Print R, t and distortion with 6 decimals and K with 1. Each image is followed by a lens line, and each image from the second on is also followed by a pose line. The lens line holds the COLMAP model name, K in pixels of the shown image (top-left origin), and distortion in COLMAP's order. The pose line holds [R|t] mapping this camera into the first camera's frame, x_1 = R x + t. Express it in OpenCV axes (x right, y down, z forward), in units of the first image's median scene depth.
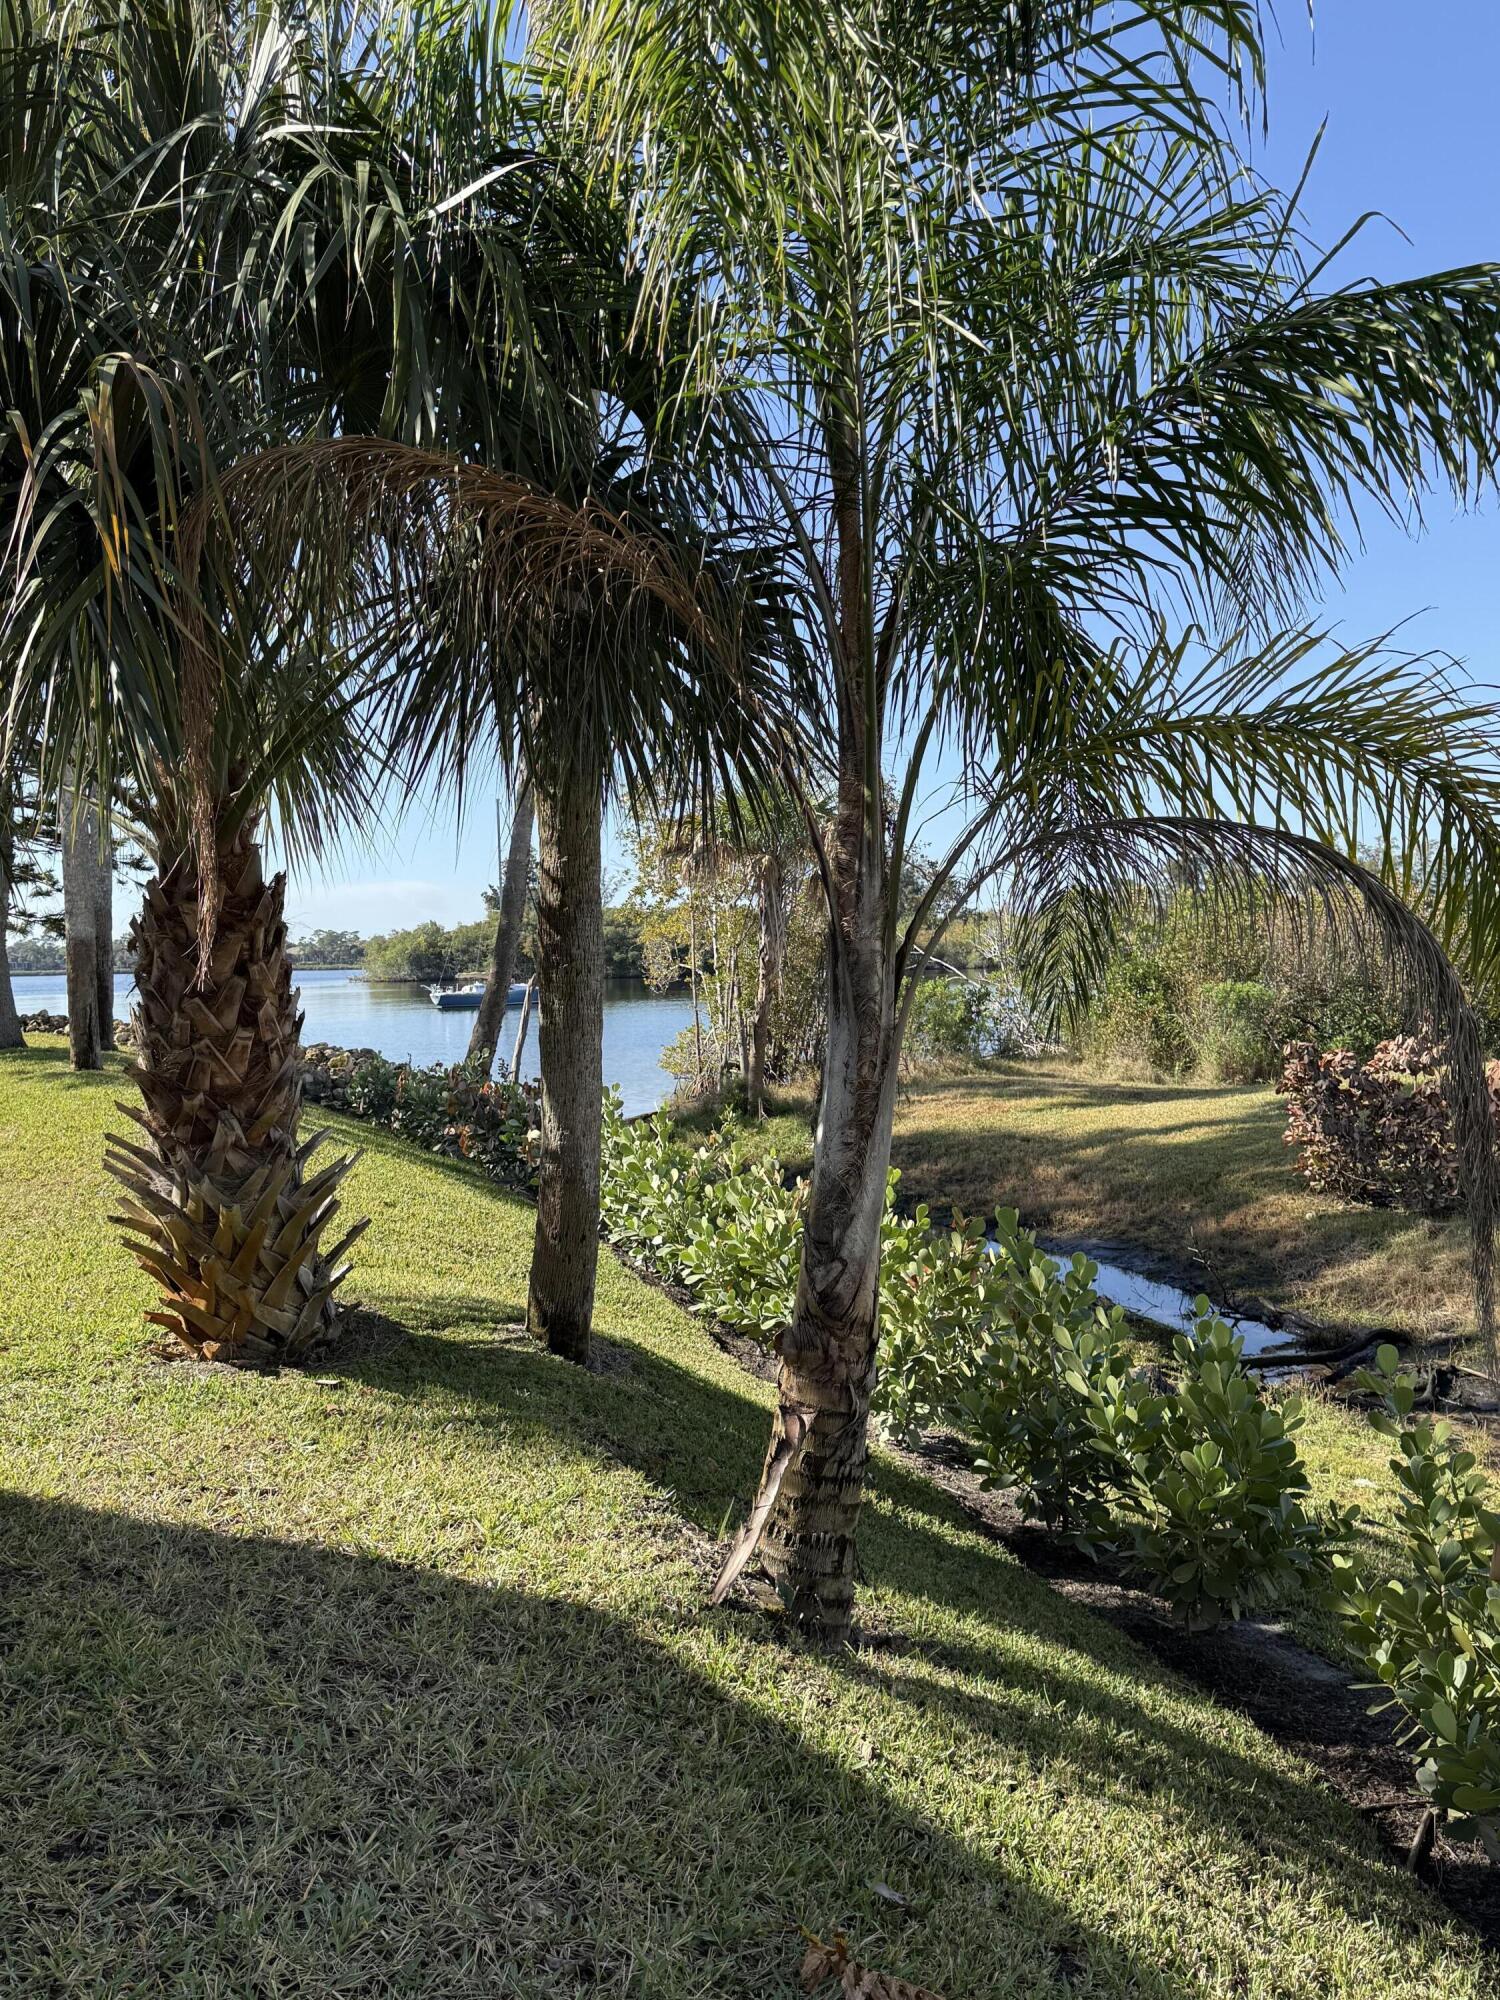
lens RADIAL K [[1607.7, 0, 746.1], [0, 1607.7, 987.0], [0, 0, 1]] dist [0.100171, -0.019366]
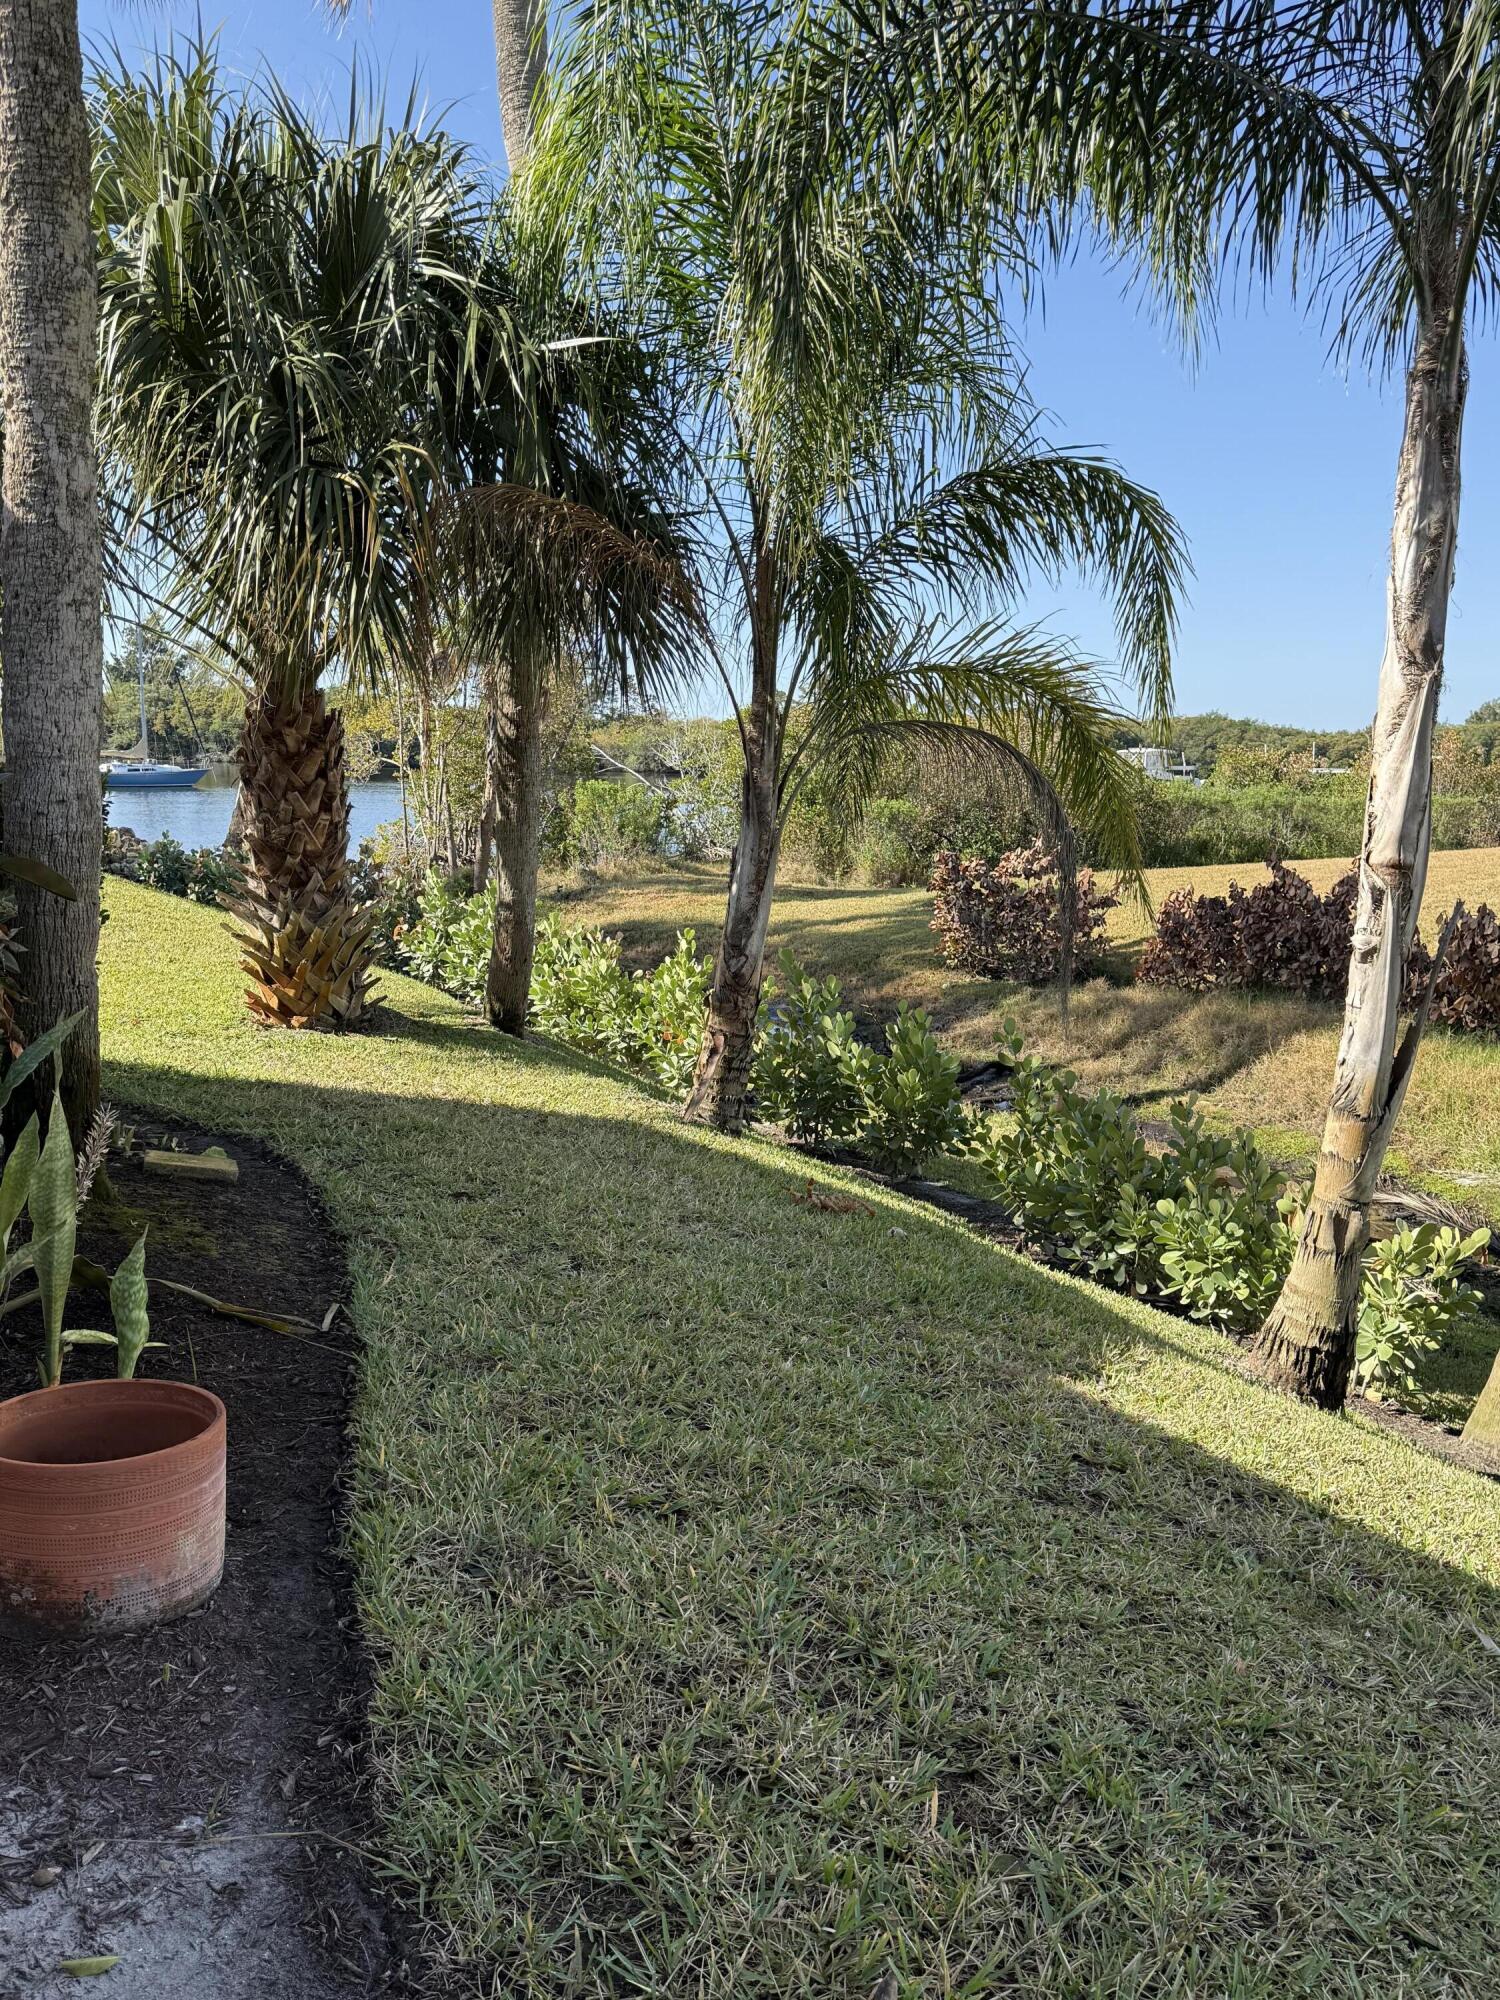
lens RADIAL K [[1607.7, 0, 744.6], [0, 1607.7, 1011.6], [0, 0, 1]] dist [0.100171, -0.019366]
pose [[0.975937, 0.010968, 0.217778, -0.088613], [-0.040849, 0.990248, 0.133189, -0.003359], [-0.214194, -0.138881, 0.966868, -0.205904]]
